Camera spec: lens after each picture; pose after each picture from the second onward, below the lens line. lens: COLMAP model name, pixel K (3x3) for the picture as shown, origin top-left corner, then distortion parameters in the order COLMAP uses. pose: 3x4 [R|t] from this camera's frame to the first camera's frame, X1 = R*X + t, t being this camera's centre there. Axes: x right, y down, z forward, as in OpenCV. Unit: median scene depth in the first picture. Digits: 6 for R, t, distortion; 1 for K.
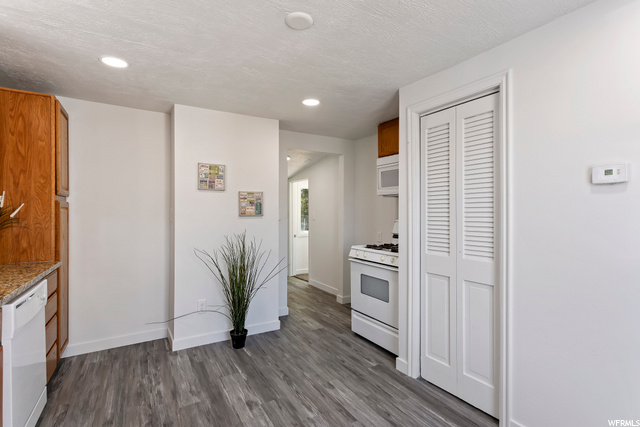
lens RADIAL K [[307.0, 0, 320.0], [0, 307.0, 213.5], [0, 0, 1]] dist [-0.000128, 0.000106]
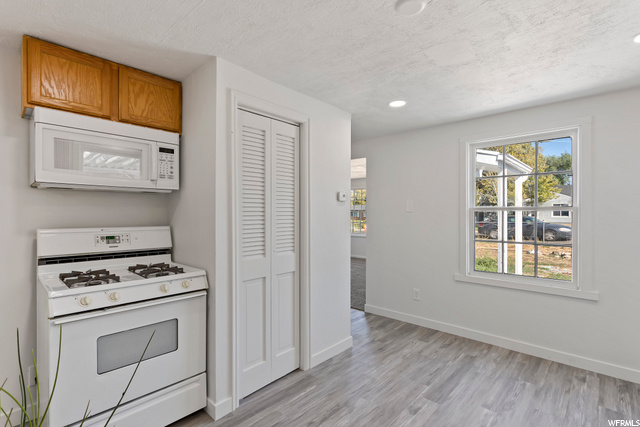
lens RADIAL K [[307.0, 0, 320.0], [0, 307.0, 213.5], [0, 0, 1]] dist [-0.000128, 0.000106]
pose [[-0.276498, -0.007596, 0.960985, -0.353758], [-0.000304, 0.999969, 0.007817, -0.011105], [-0.961015, 0.001869, -0.276492, 0.608769]]
